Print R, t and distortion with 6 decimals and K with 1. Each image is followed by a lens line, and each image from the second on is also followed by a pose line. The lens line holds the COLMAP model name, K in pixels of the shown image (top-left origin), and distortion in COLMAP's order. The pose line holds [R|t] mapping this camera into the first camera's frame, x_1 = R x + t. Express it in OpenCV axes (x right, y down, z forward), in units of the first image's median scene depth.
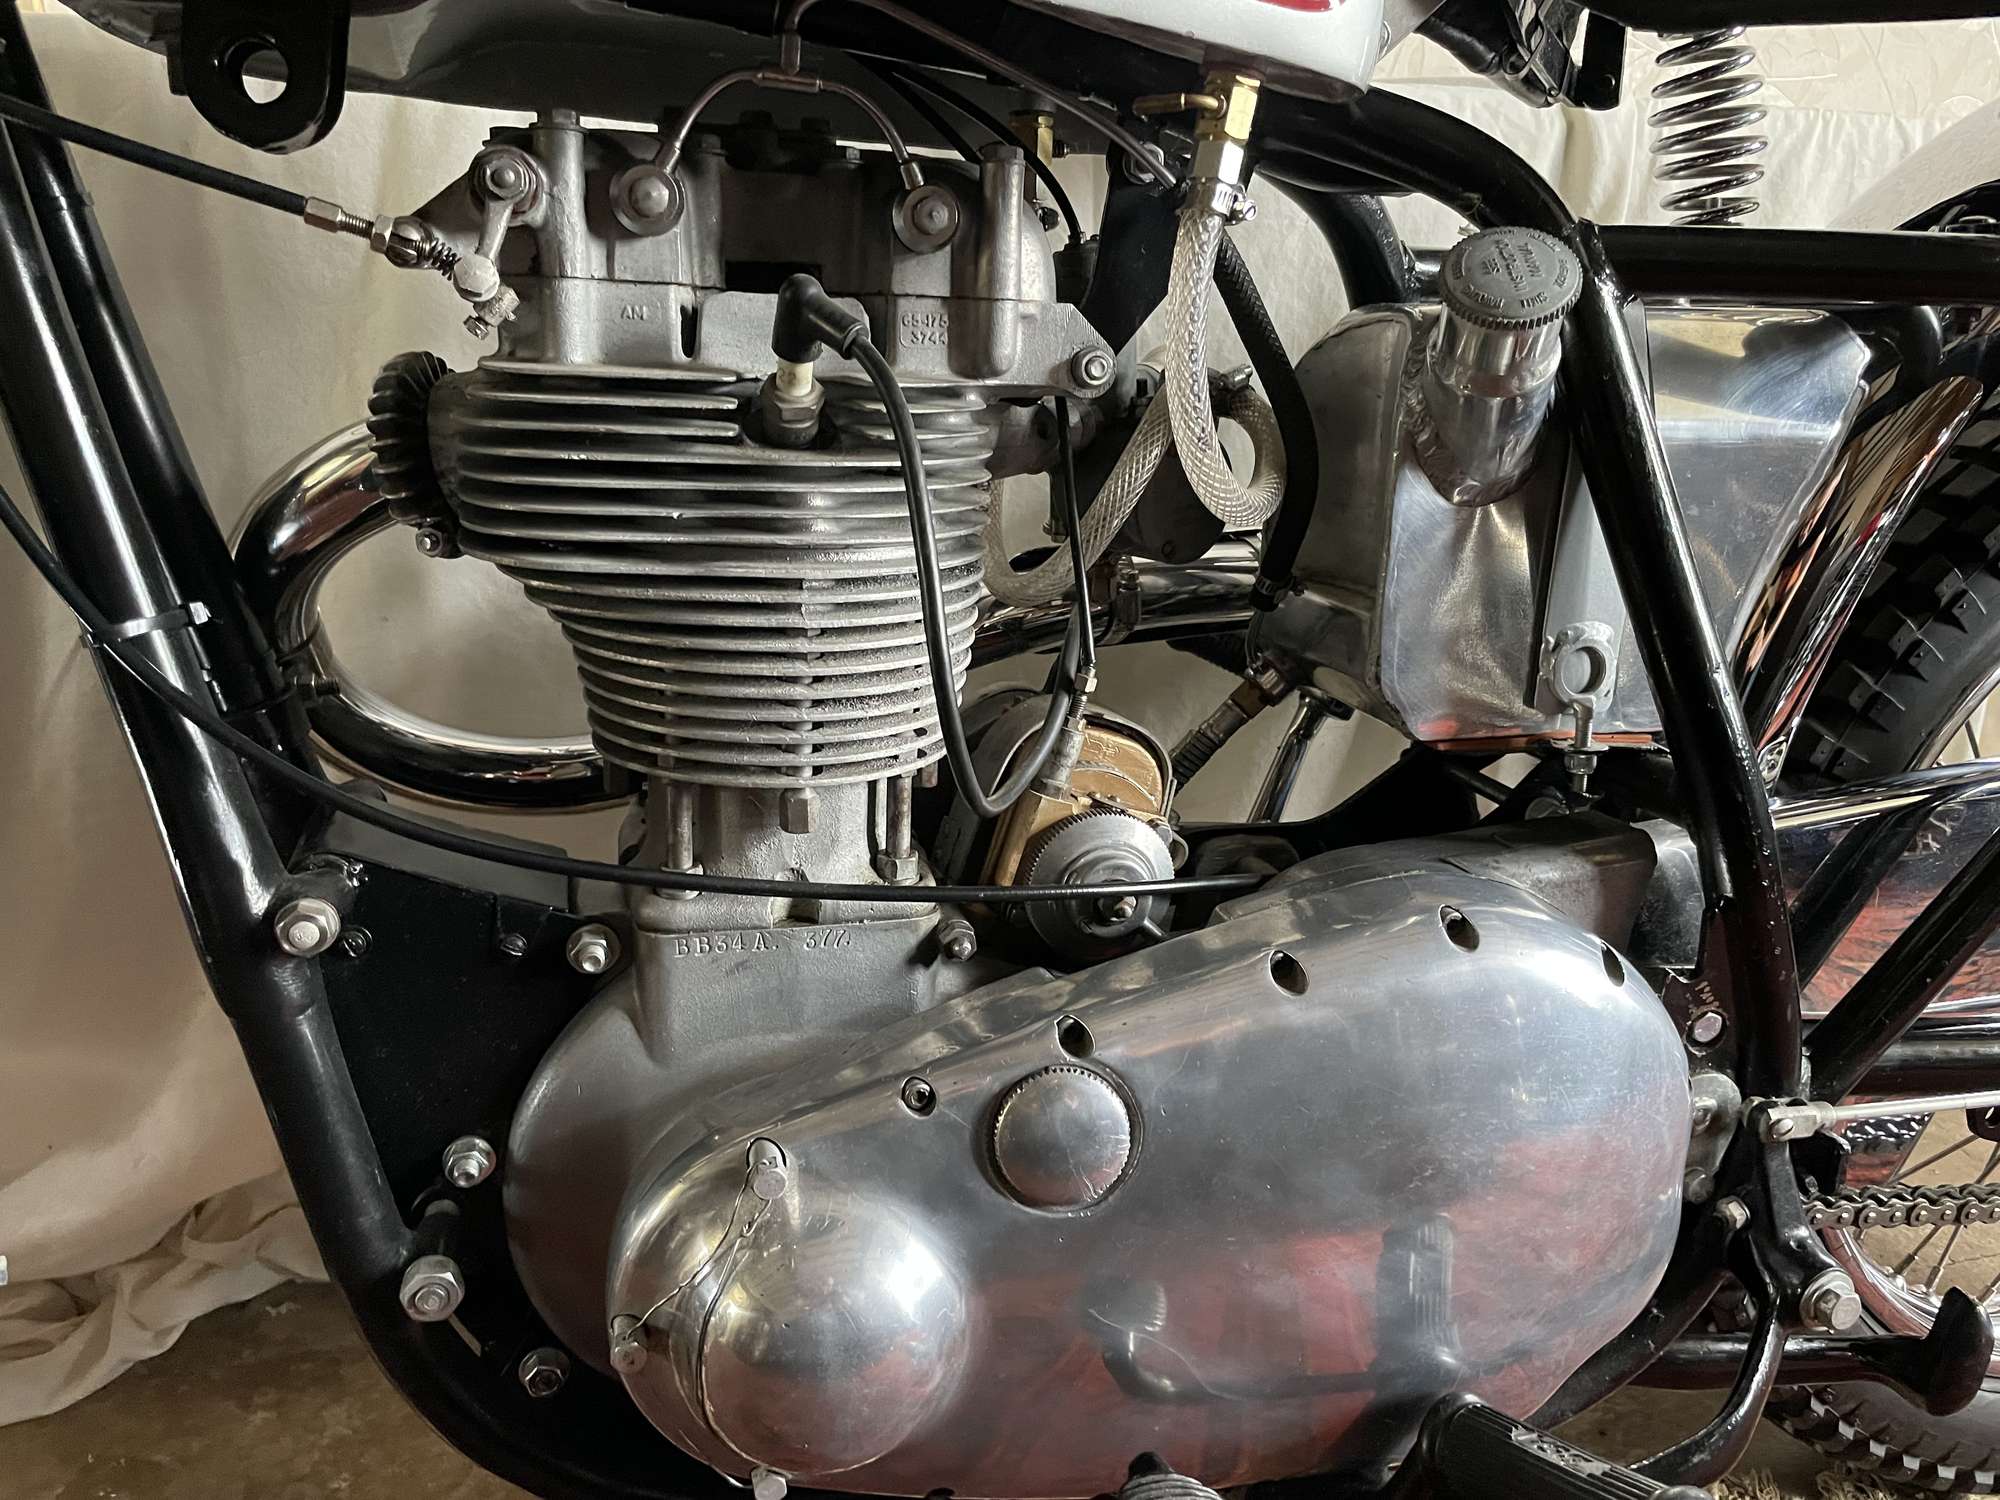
lens RADIAL K [[1558.9, 0, 1006.0], [0, 1558.9, 775.3], [0, 0, 1]] dist [0.072971, -0.120820]
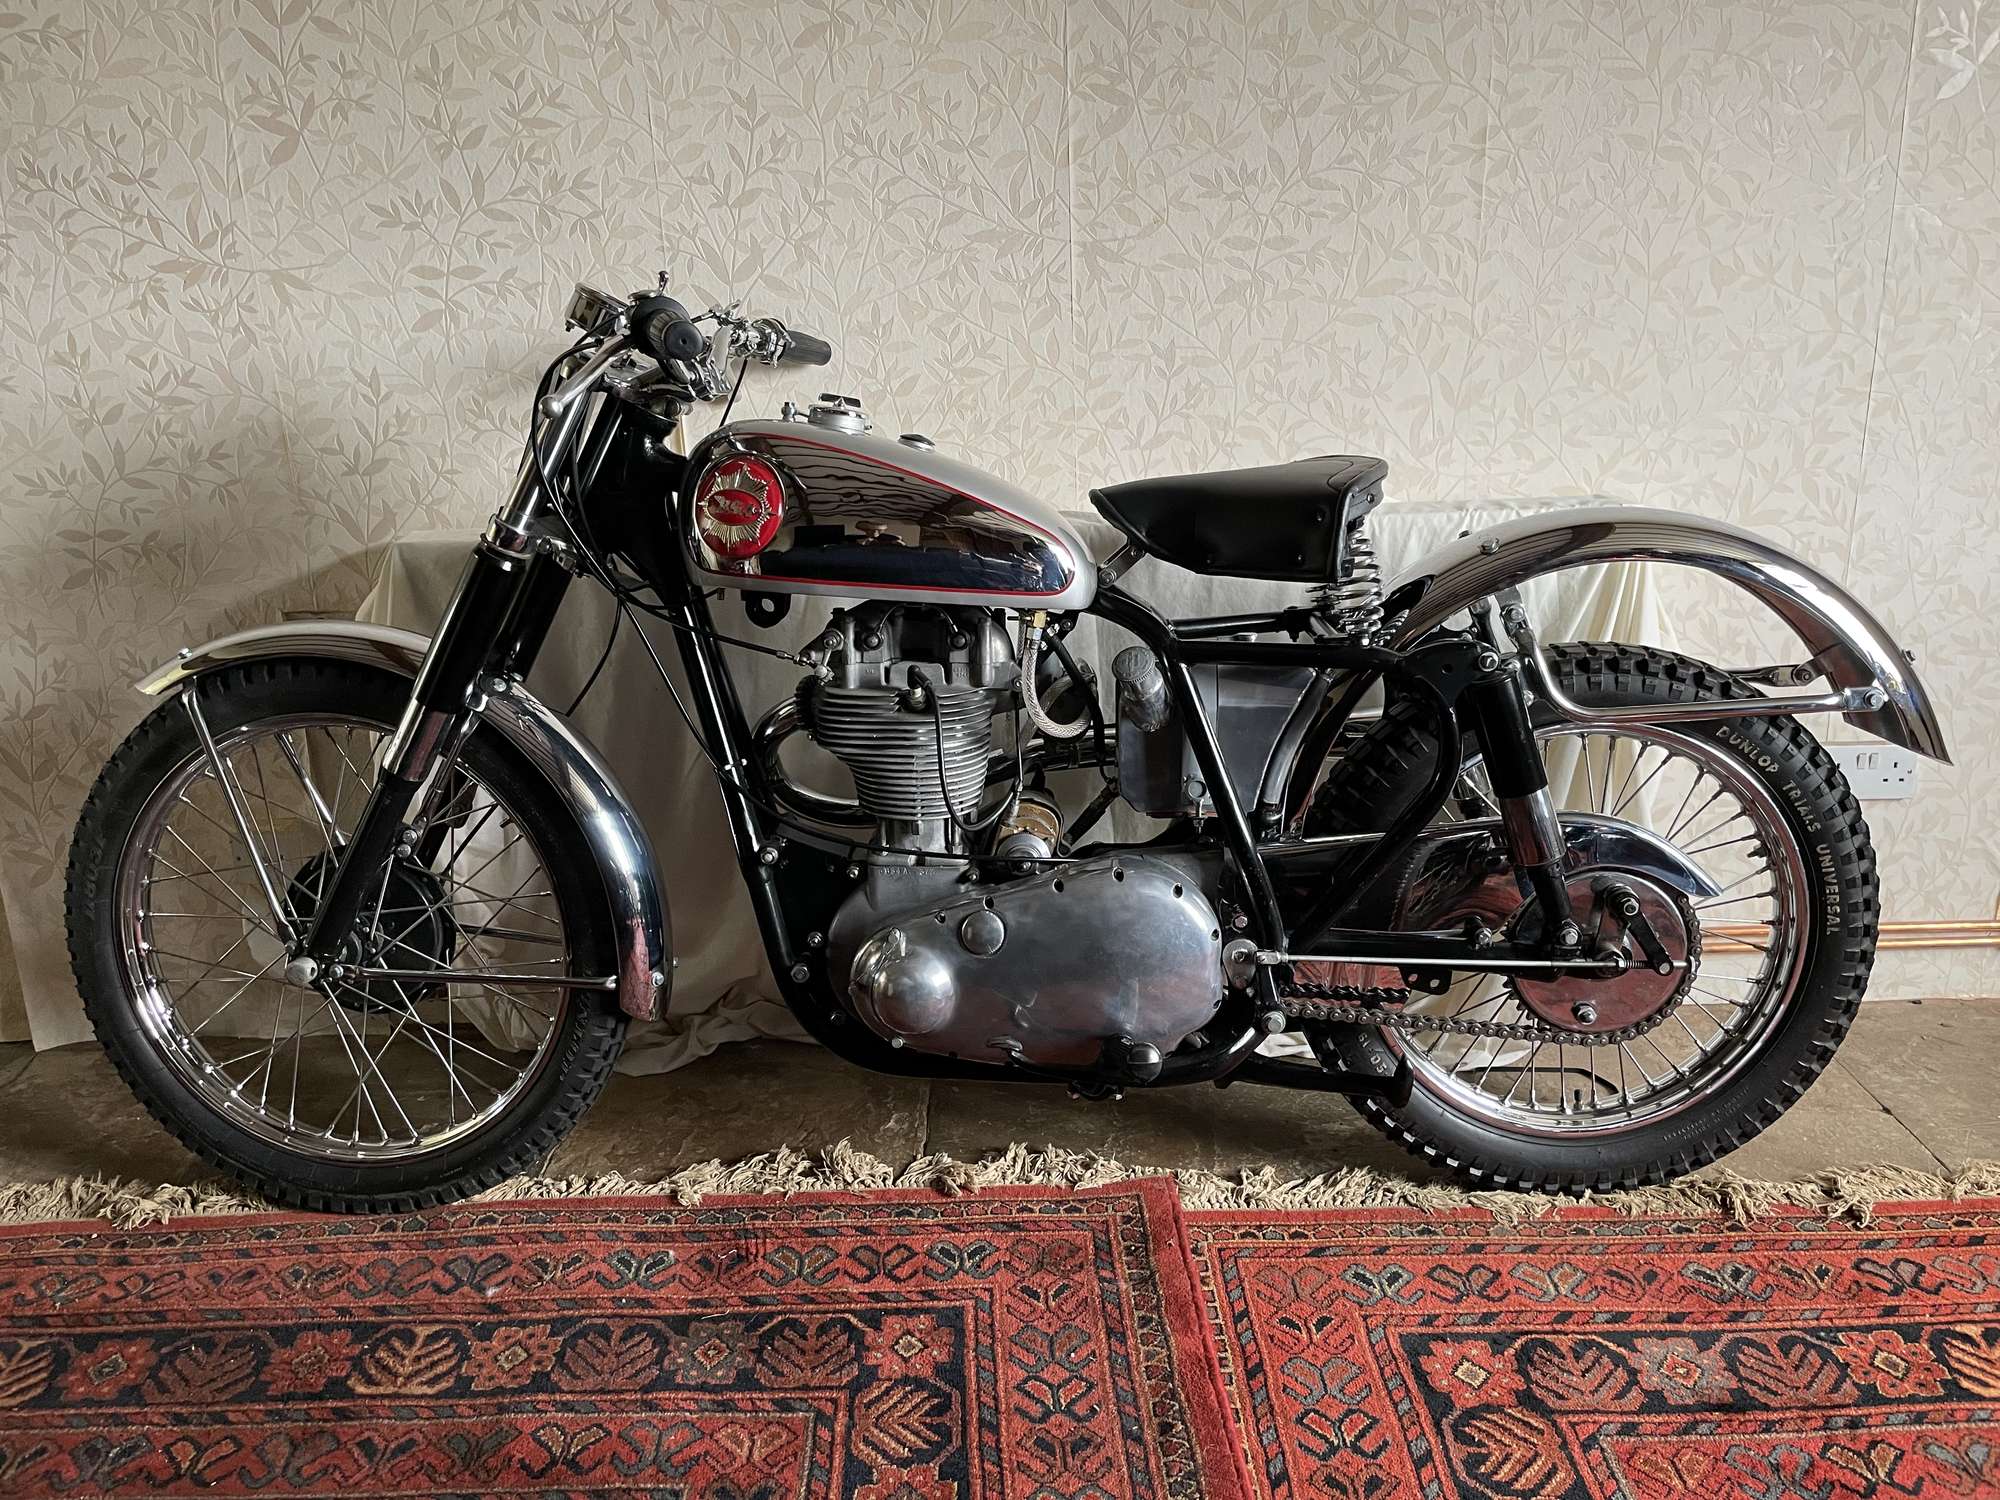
lens RADIAL K [[1509.9, 0, 1000.0], [0, 1509.9, 750.0], [0, 0, 1]] dist [0.070106, -0.116303]
pose [[0.959263, 0.025656, -0.281347, 0.877118], [-0.037256, 0.998659, -0.035959, -0.029125], [0.280047, 0.044976, 0.958932, -1.853286]]
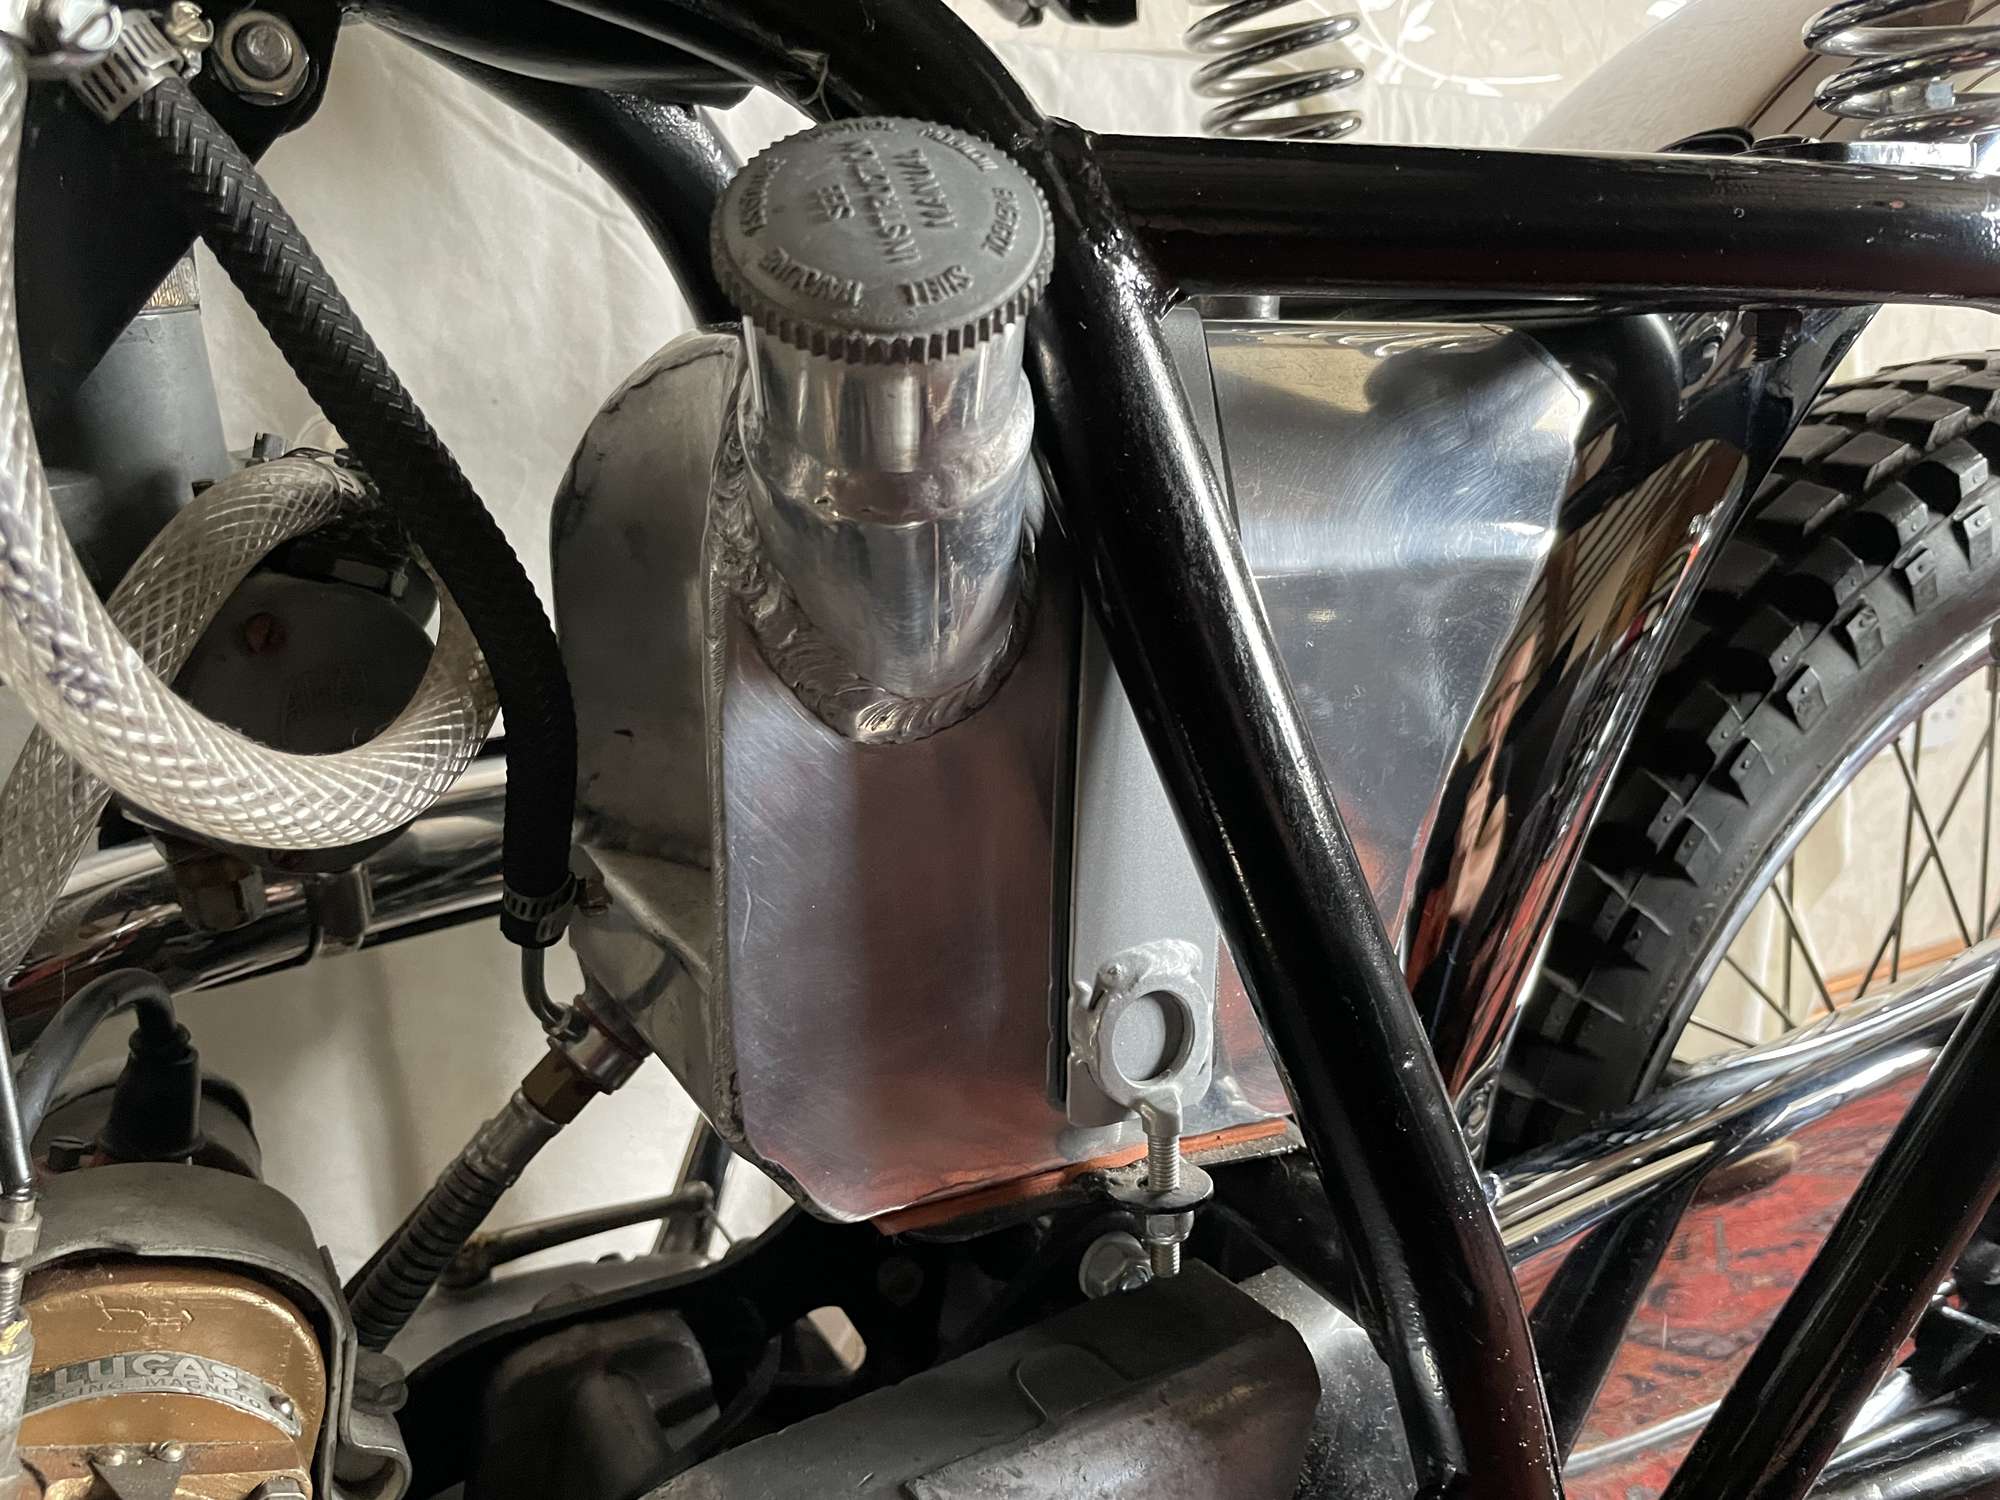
lens RADIAL K [[1518.5, 0, 999.5], [0, 1518.5, 819.0], [0, 0, 1]] dist [0.005414, 0.000206]
pose [[0.968899, -0.087631, 0.231423, 0.235179], [0.087193, 0.996117, 0.012137, -0.162308], [-0.231588, 0.008419, 0.972778, 0.590585]]
